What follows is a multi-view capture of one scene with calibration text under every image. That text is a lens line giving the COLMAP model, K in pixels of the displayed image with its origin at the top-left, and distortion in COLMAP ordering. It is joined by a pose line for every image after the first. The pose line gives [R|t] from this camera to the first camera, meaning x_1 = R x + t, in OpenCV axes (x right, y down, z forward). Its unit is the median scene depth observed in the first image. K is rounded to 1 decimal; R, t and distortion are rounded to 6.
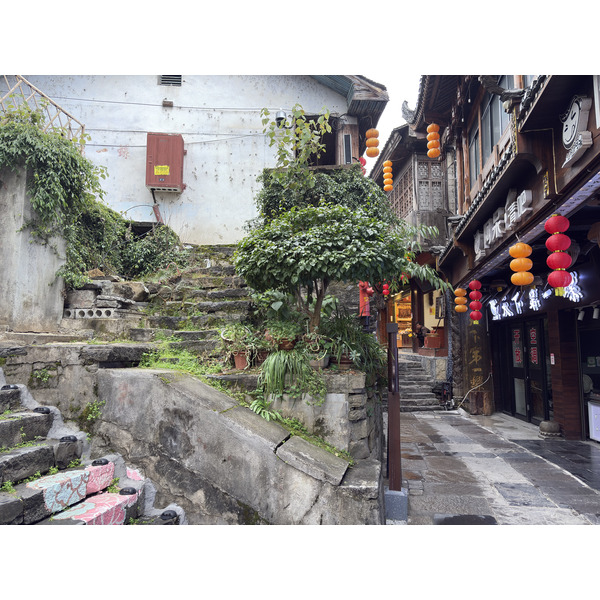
lens RADIAL K [[452.3, 0, 301.3], [0, 452.3, 299.5], [0, 0, 1]] dist [0.058191, -0.056467]
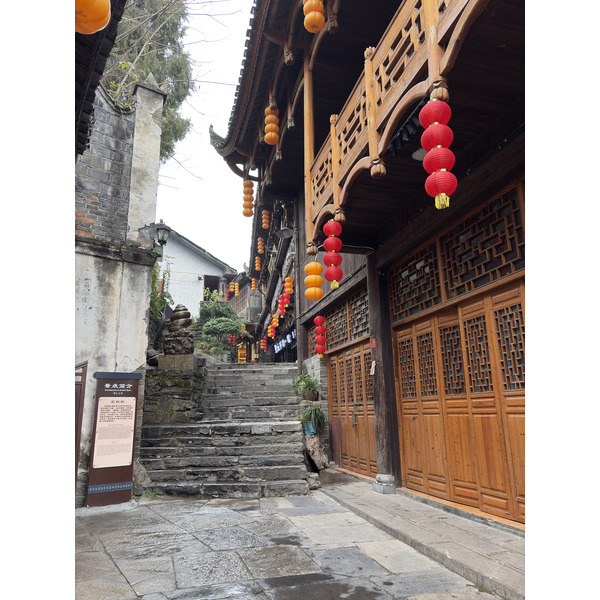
lens RADIAL K [[452.3, 0, 300.7], [0, 452.3, 302.1], [0, 0, 1]] dist [0.058191, -0.056467]
pose [[0.944009, 0.061530, 0.324132, -0.292678], [-0.019172, 0.991026, -0.132289, 0.098398], [-0.329363, 0.118667, 0.936717, -1.496576]]
